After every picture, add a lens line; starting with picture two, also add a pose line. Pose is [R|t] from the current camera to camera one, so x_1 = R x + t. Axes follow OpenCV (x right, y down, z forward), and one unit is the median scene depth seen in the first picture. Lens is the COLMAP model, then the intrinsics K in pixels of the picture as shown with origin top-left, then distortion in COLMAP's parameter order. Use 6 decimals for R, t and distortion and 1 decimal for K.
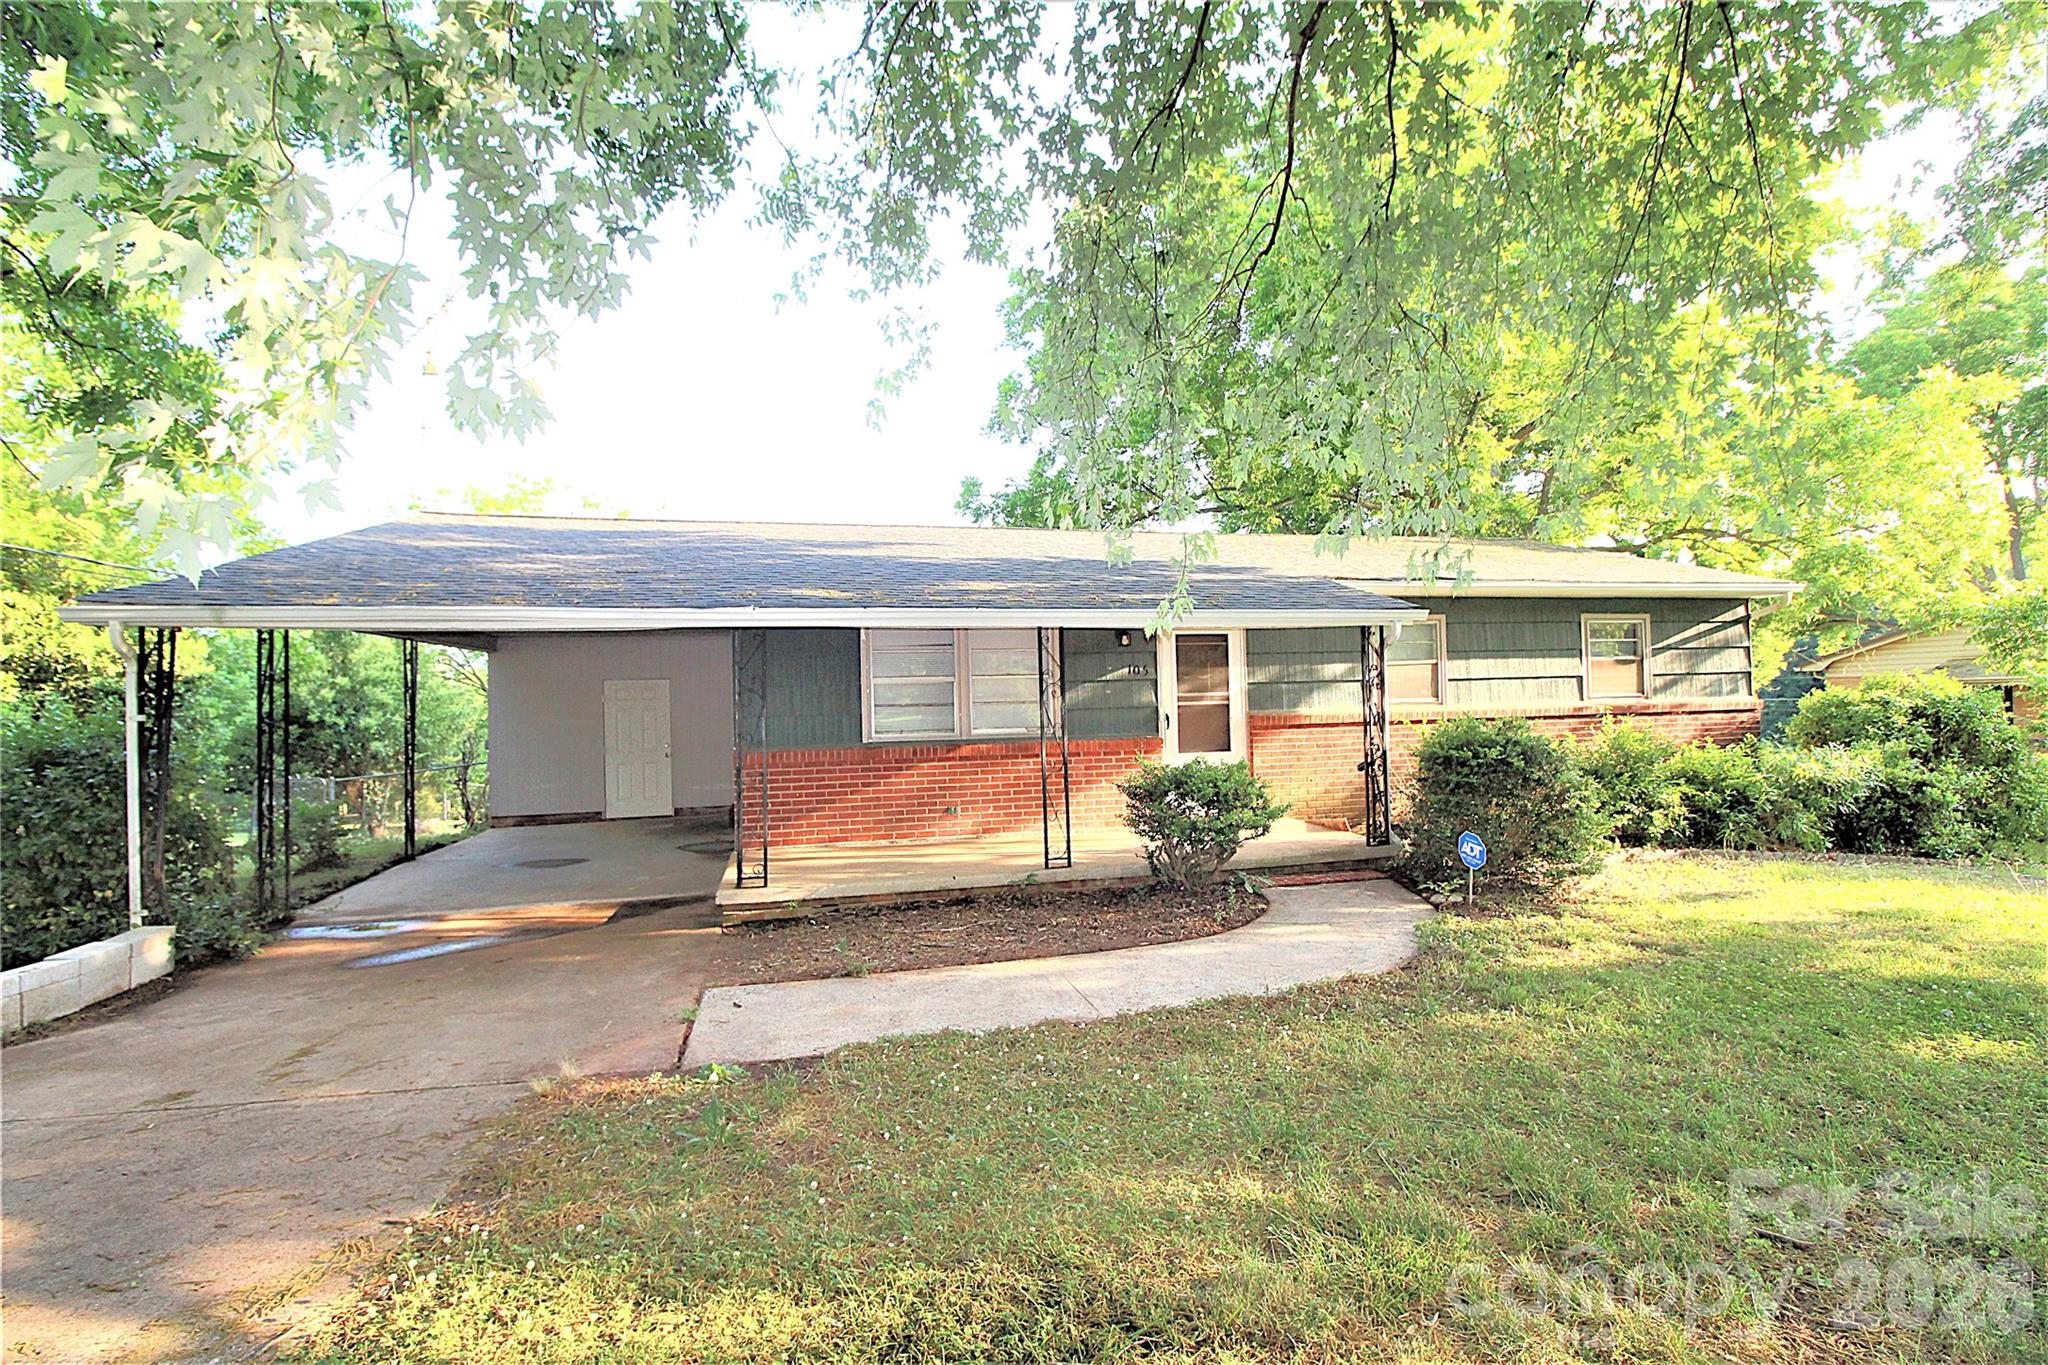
lens RADIAL K [[954.5, 0, 1024.0], [0, 954.5, 682.5], [0, 0, 1]] dist [-0.011080, -0.000211]
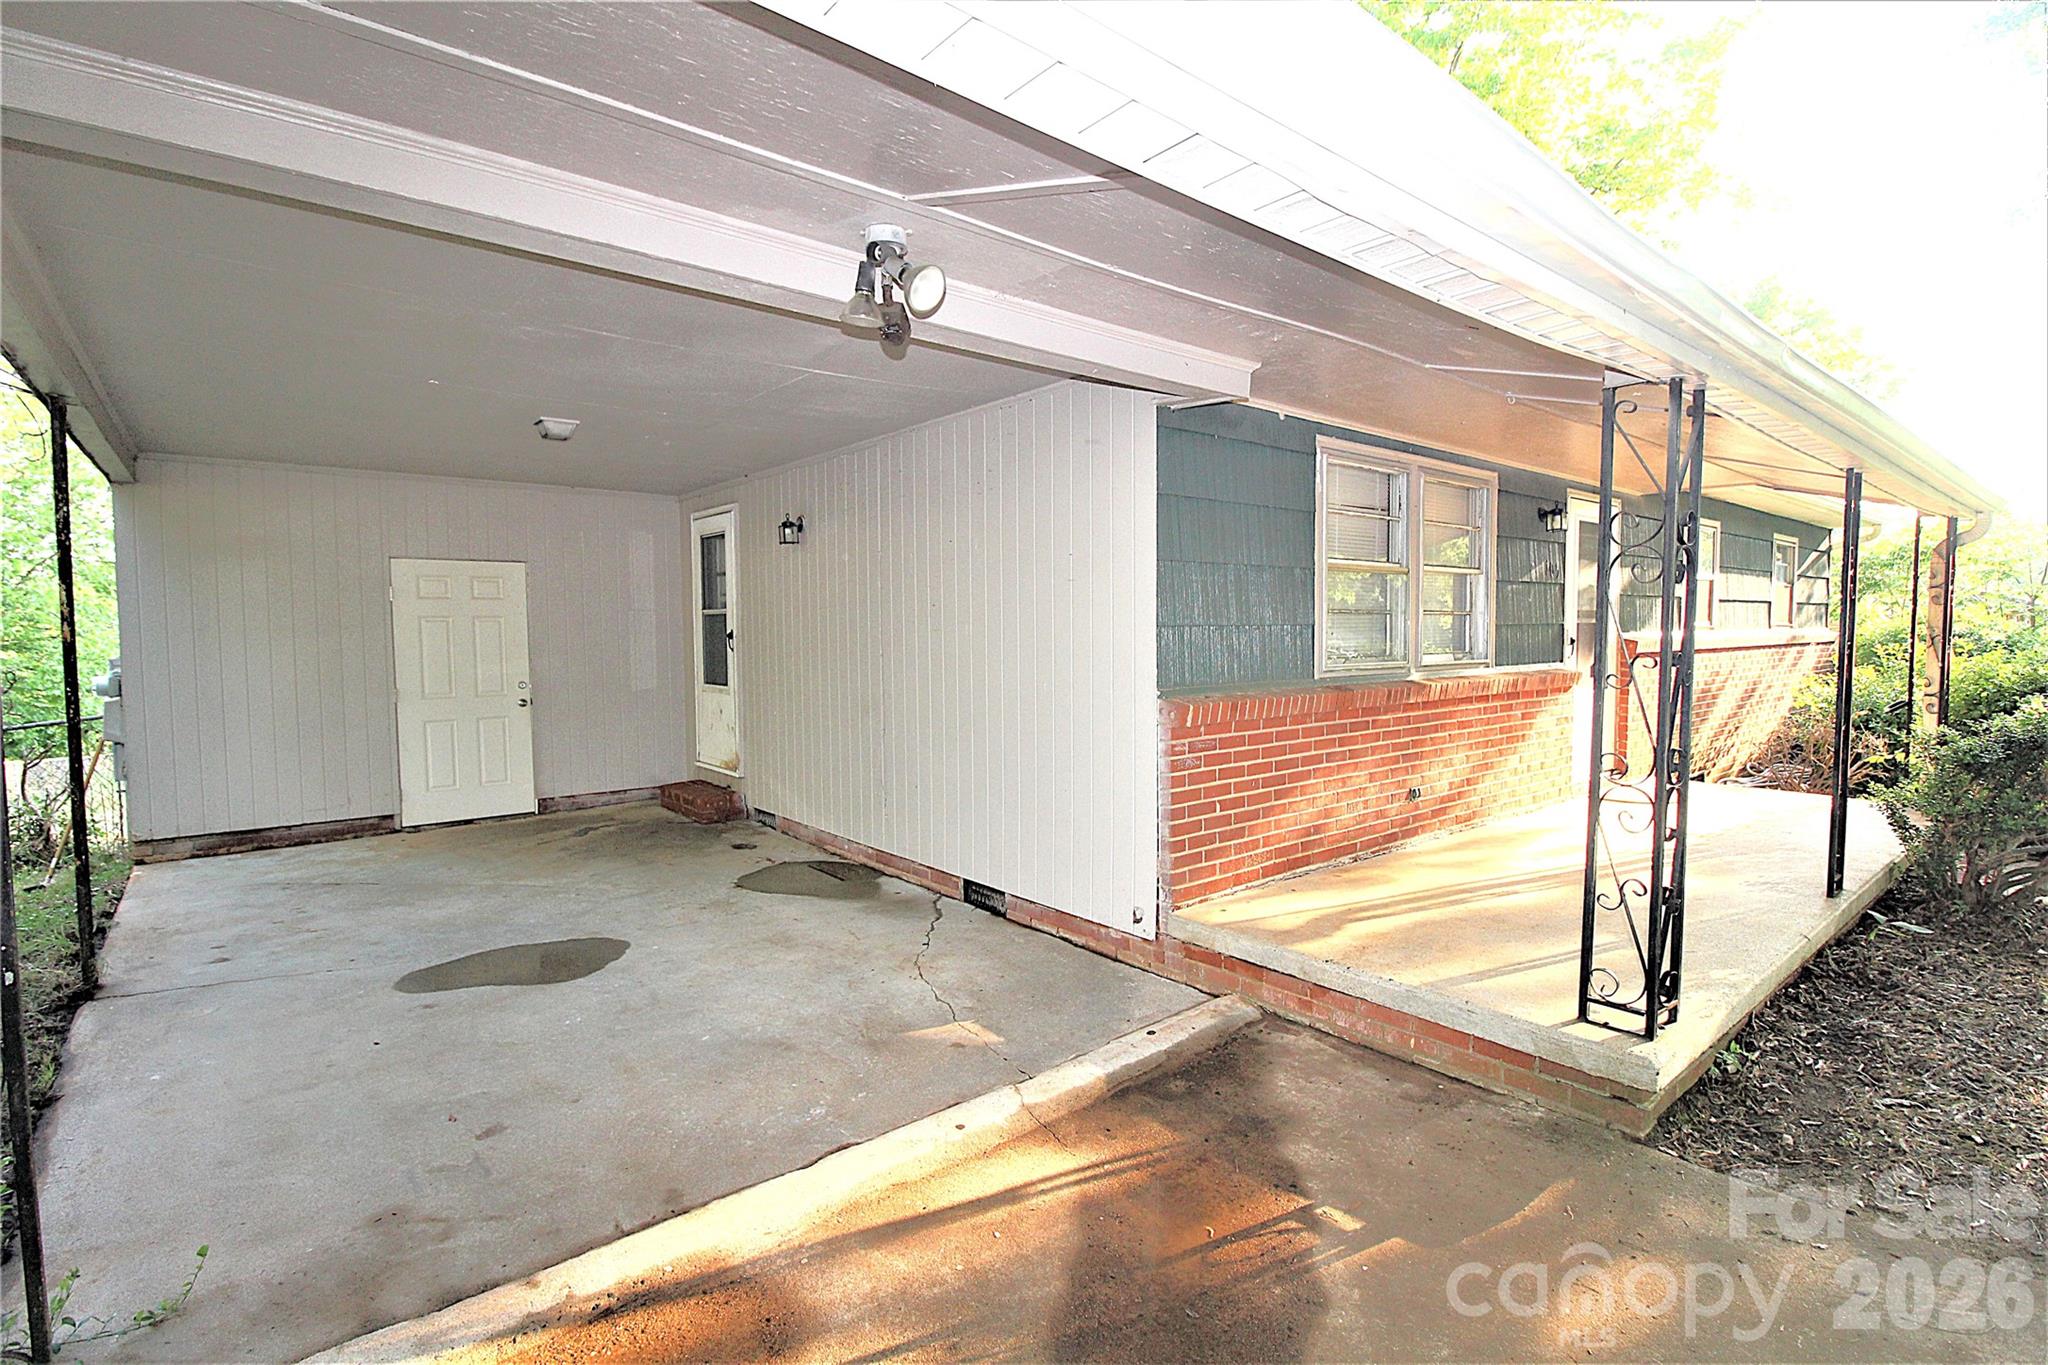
lens RADIAL K [[975.2, 0, 1035.8], [0, 975.2, 680.4], [0, 0, 1]] dist [0.000071, -0.017457]
pose [[0.897778, -0.006447, 0.440401, -0.514307], [-0.023784, 0.997724, 0.063091, 0.030827], [-0.439805, -0.067117, 0.895582, 0.540138]]
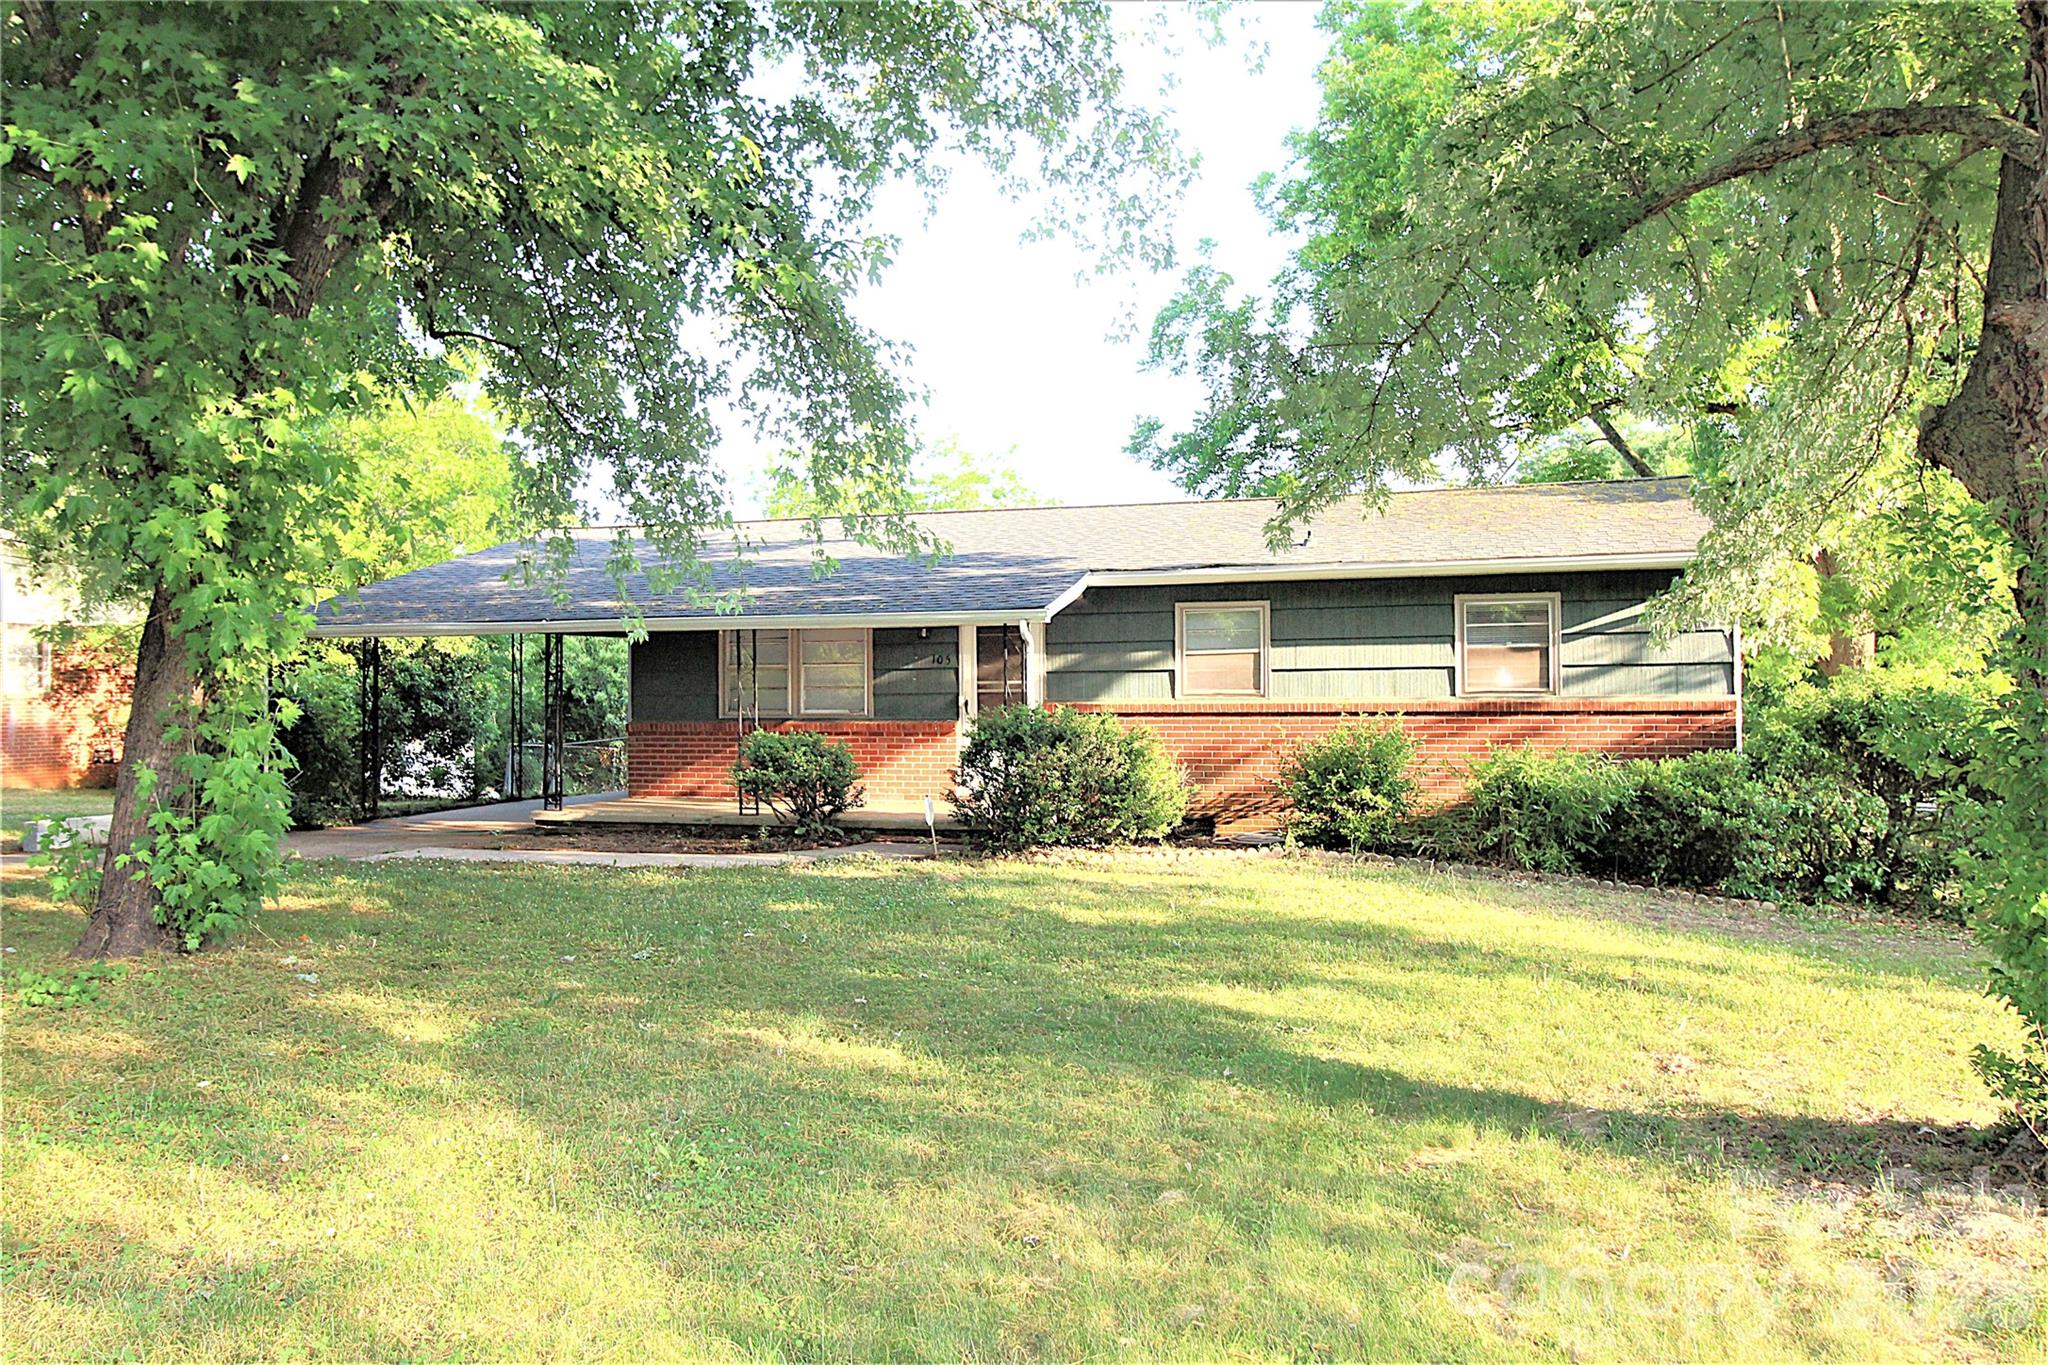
lens RADIAL K [[1474.0, 0, 1024.0], [0, 1474.0, 682.5], [0, 0, 1]] dist [0.005924, 0.001396]
pose [[0.855952, 0.012937, -0.516894, 1.076280], [0.000329, 0.999673, 0.025565, -0.030065], [0.517056, -0.022052, 0.855667, -0.395960]]
